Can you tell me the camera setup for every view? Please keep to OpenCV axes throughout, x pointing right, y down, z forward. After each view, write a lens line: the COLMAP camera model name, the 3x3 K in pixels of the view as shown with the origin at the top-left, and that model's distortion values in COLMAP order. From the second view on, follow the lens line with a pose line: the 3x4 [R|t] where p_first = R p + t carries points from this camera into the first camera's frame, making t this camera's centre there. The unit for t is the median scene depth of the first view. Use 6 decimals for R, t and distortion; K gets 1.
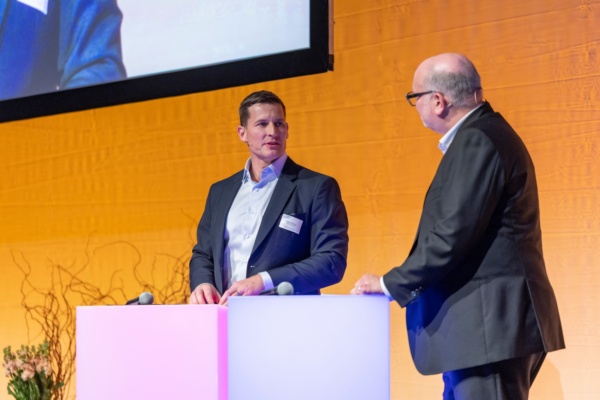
lens RADIAL K [[2452.5, 0, 300.0], [0, 2452.5, 200.0], [0, 0, 1]] dist [-0.127259, 1.895456]
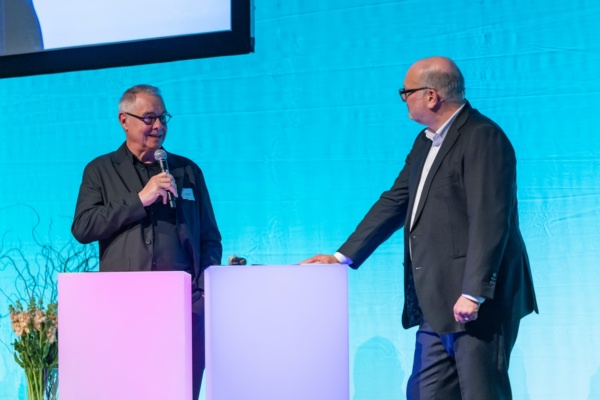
lens RADIAL K [[3174.0, 0, 300.0], [0, 3174.0, 200.0], [0, 0, 1]] dist [0.056709, -6.145003]
pose [[0.993972, 0.000958, 0.109627, -0.109116], [-0.004219, 0.999555, 0.029521, -0.026148], [-0.109550, -0.029806, 0.993534, -0.364544]]
